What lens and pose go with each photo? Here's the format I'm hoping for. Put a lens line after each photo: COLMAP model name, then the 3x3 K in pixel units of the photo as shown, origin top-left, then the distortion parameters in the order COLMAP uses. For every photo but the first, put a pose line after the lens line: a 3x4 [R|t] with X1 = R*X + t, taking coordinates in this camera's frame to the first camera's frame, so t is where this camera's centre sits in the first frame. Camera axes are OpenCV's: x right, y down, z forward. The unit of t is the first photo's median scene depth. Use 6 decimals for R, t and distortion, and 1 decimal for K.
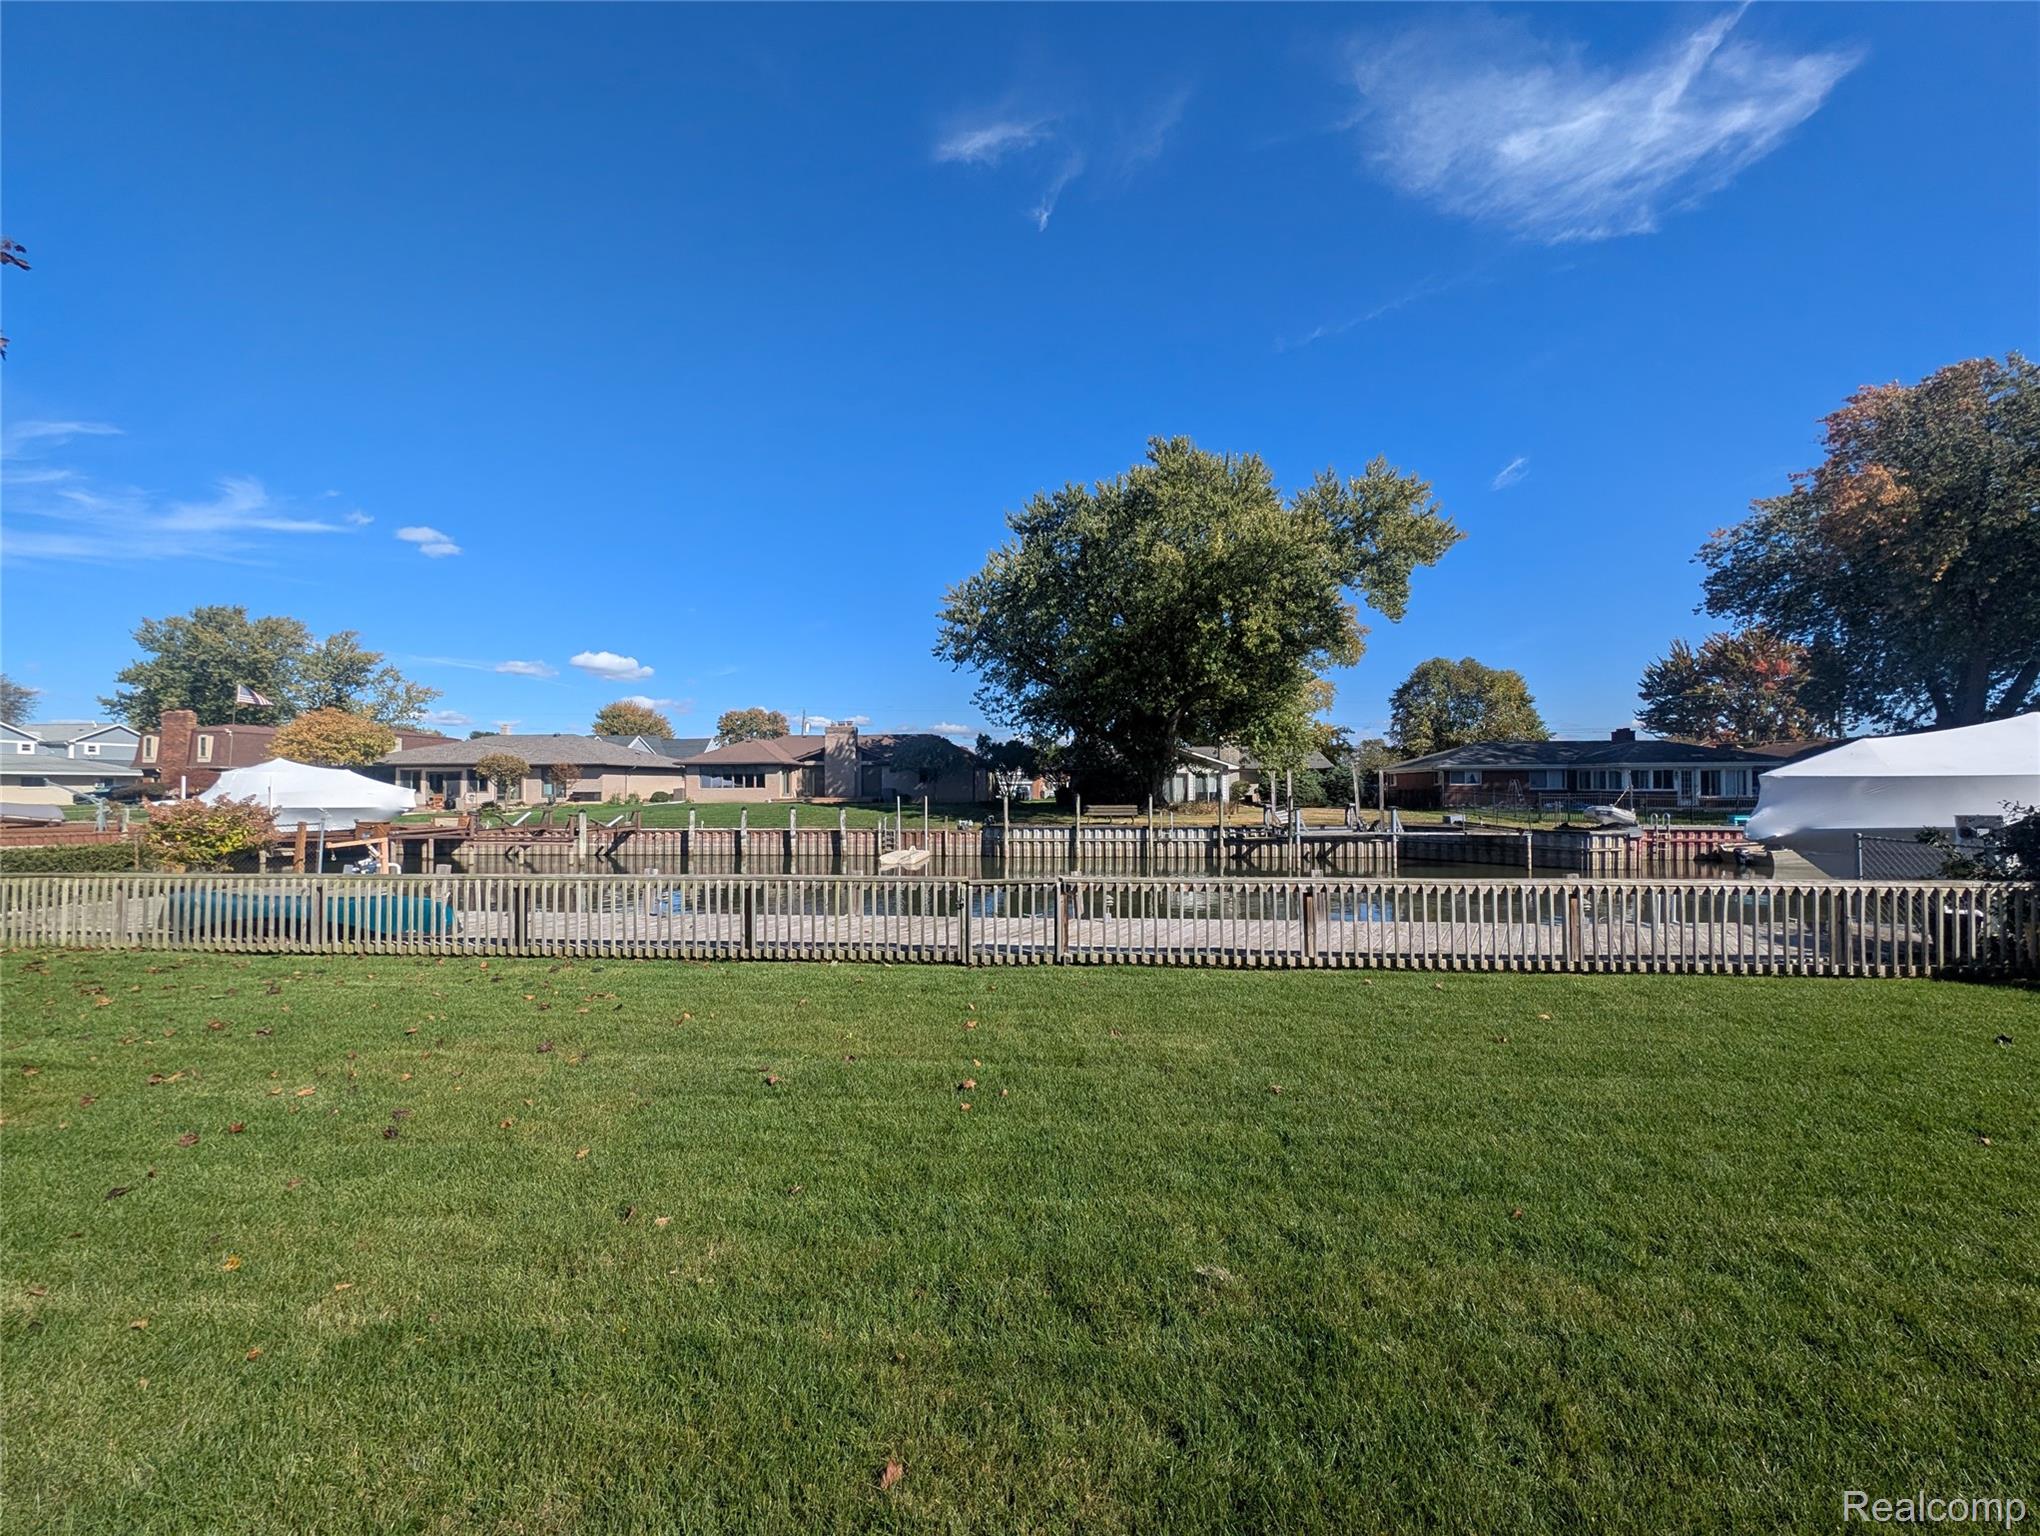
lens RADIAL K [[765.0, 0, 1022.9], [0, 765.0, 772.1], [0, 0, 1]] dist [0.000188, -0.000496]
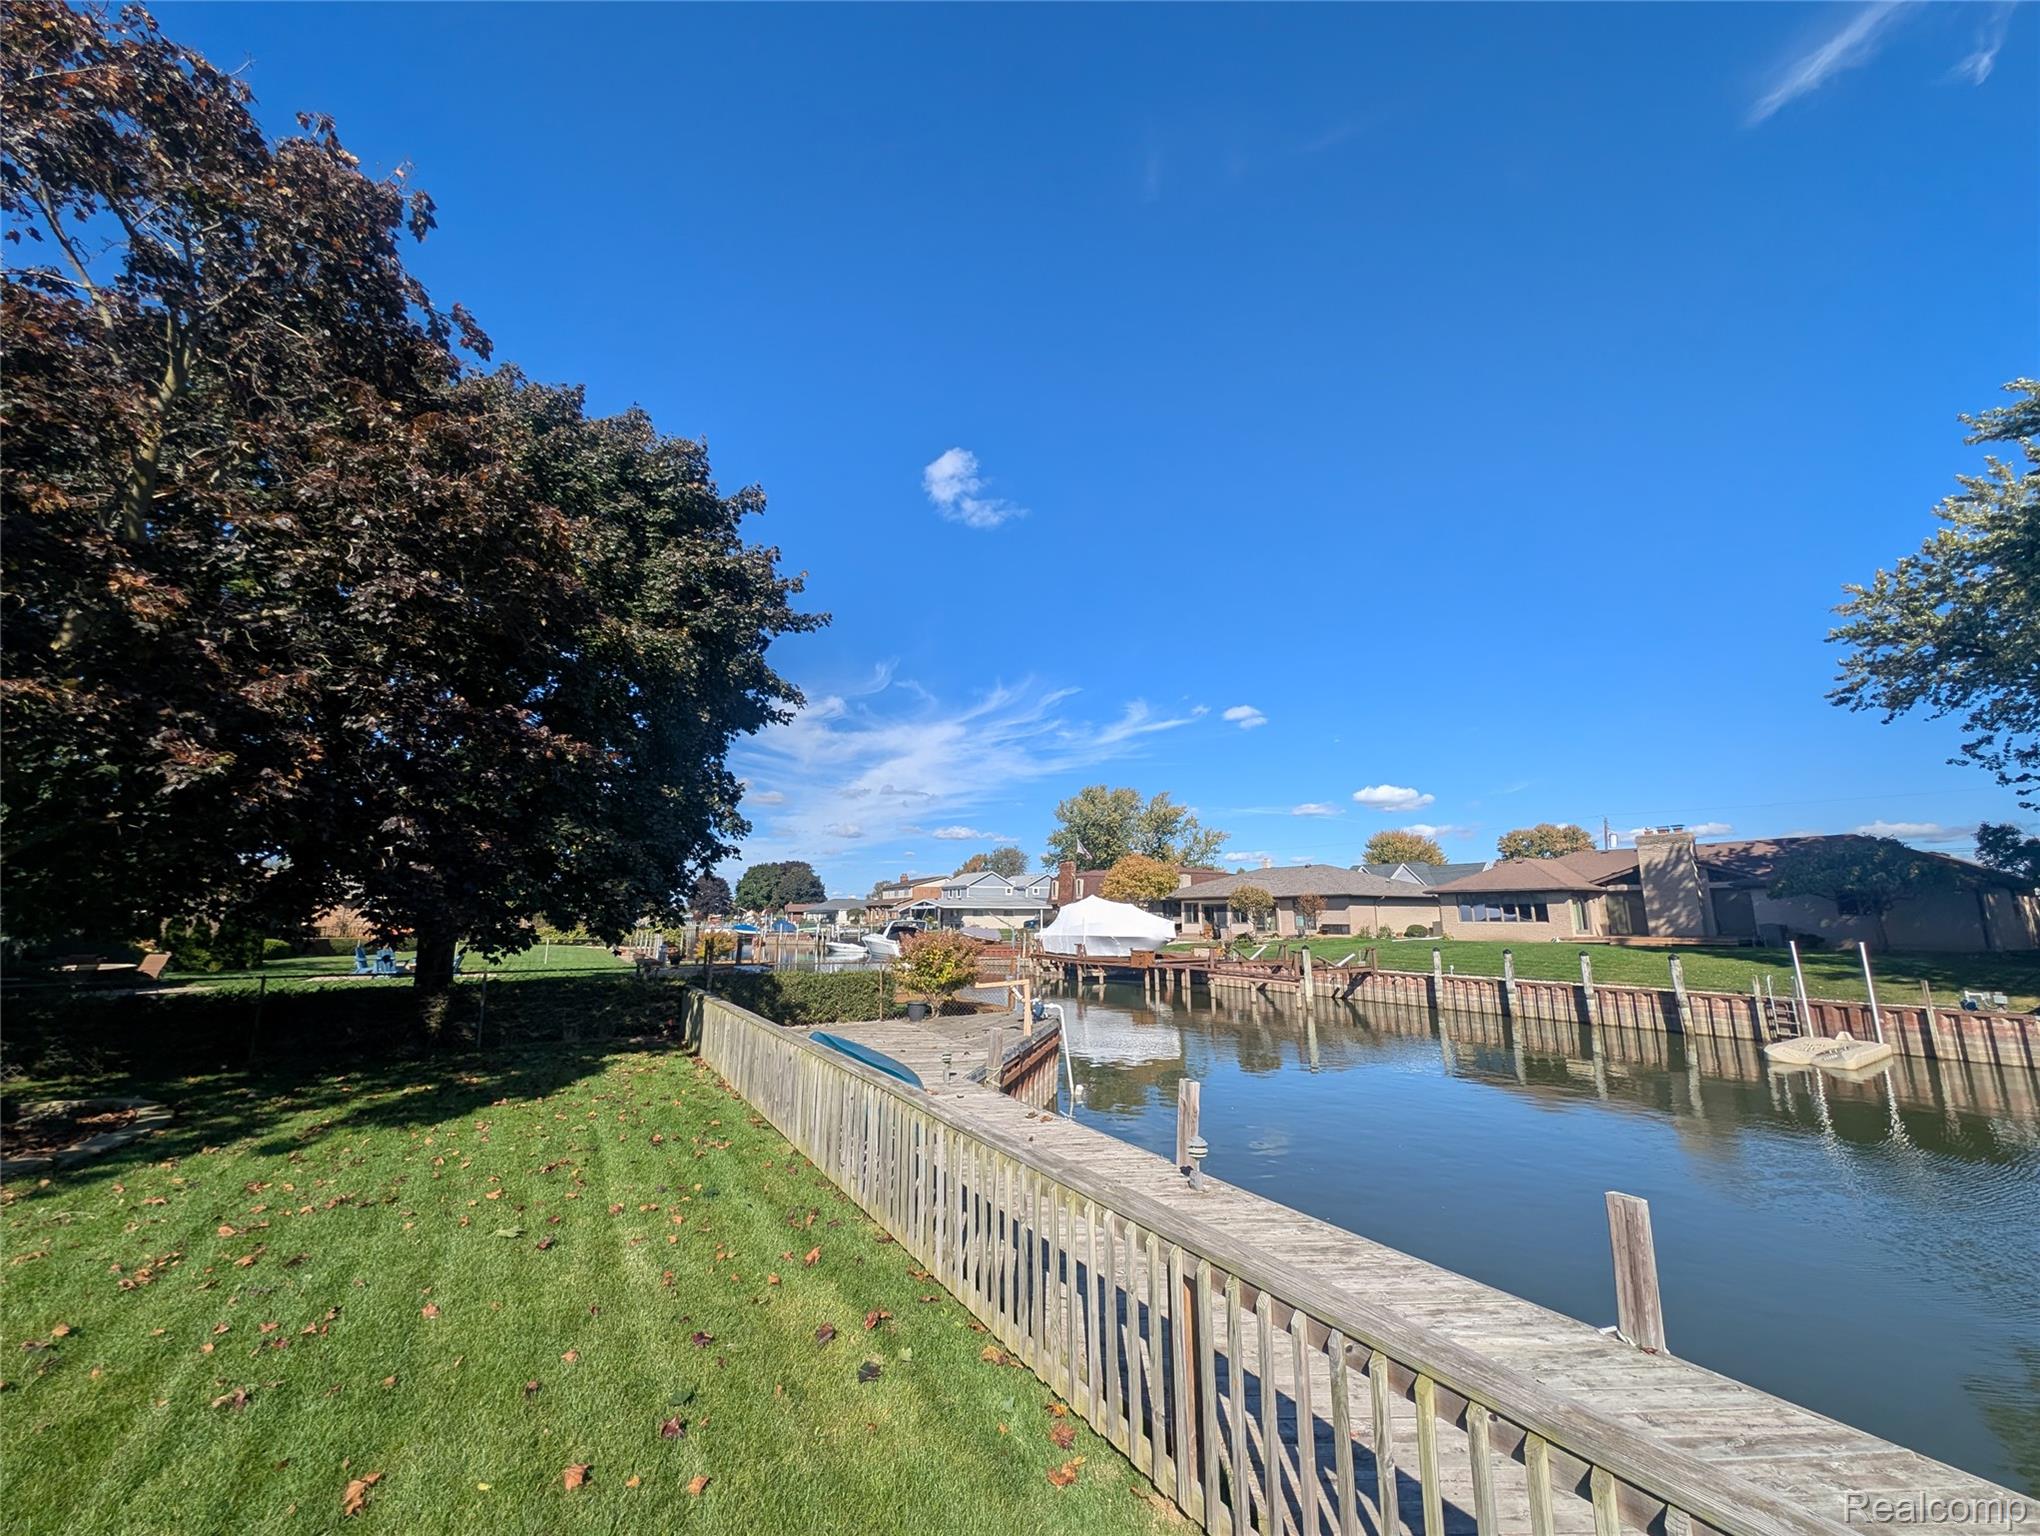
lens RADIAL K [[765.0, 0, 1022.9], [0, 765.0, 772.1], [0, 0, 1]] dist [0.000188, -0.000496]
pose [[0.582790, -0.146287, -0.799347, -0.014882], [0.009688, 0.984844, -0.173171, 0.000455], [0.812565, 0.093178, 0.575375, 0.131345]]
